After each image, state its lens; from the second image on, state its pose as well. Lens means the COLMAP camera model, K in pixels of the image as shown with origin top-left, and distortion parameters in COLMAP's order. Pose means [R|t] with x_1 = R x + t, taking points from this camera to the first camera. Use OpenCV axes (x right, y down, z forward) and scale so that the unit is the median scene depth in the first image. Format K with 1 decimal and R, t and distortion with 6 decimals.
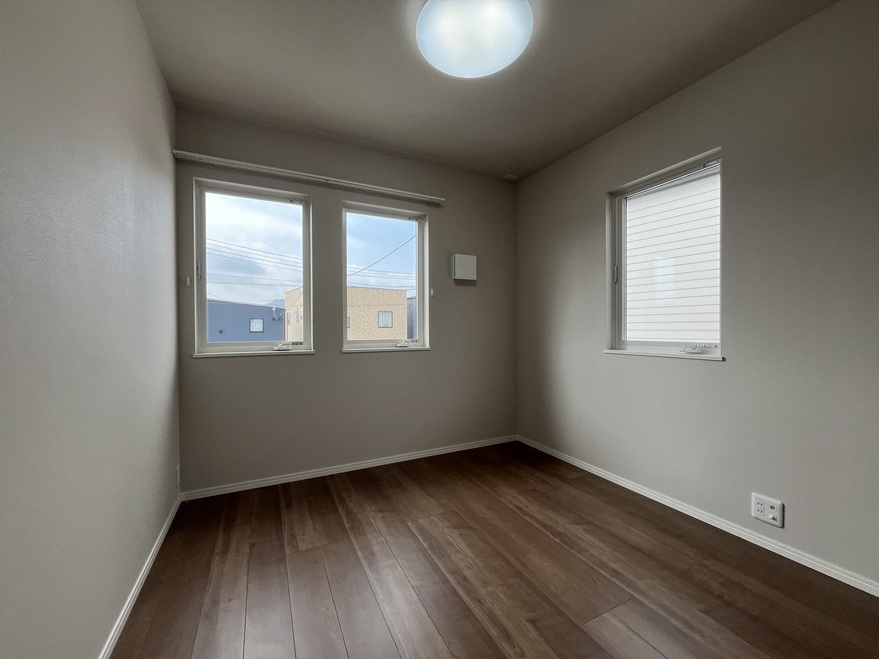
lens RADIAL K [[354.8, 0, 439.3], [0, 354.8, 332.8], [0, 0, 1]] dist [-0.000417, 0.000211]
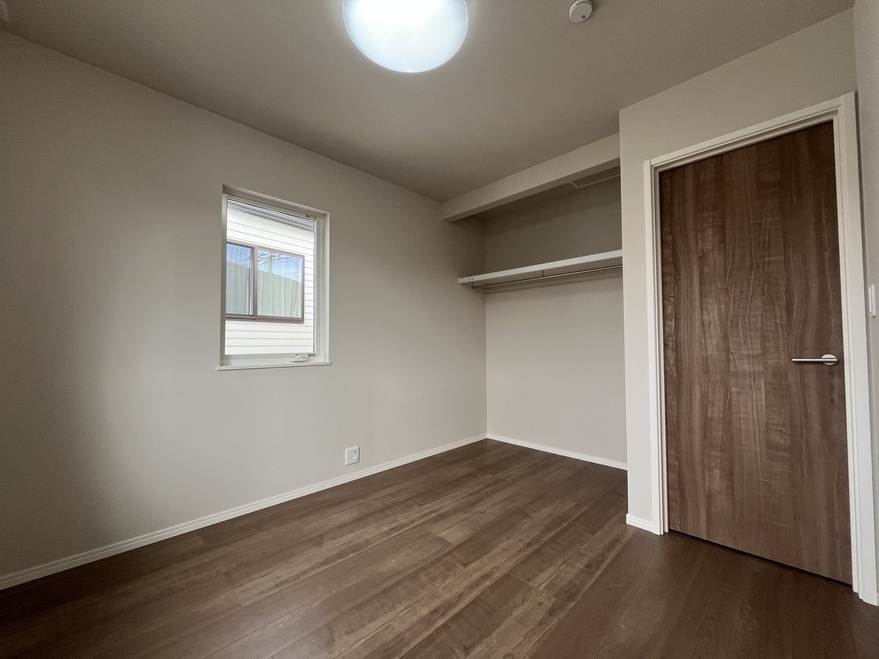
lens RADIAL K [[354.8, 0, 439.3], [0, 354.8, 332.8], [0, 0, 1]] dist [-0.000417, 0.000211]
pose [[-0.317125, 0.039572, 0.947558, -0.669759], [0.017336, 0.999204, -0.035927, 0.010357], [-0.948225, 0.005033, -0.317558, 1.038881]]
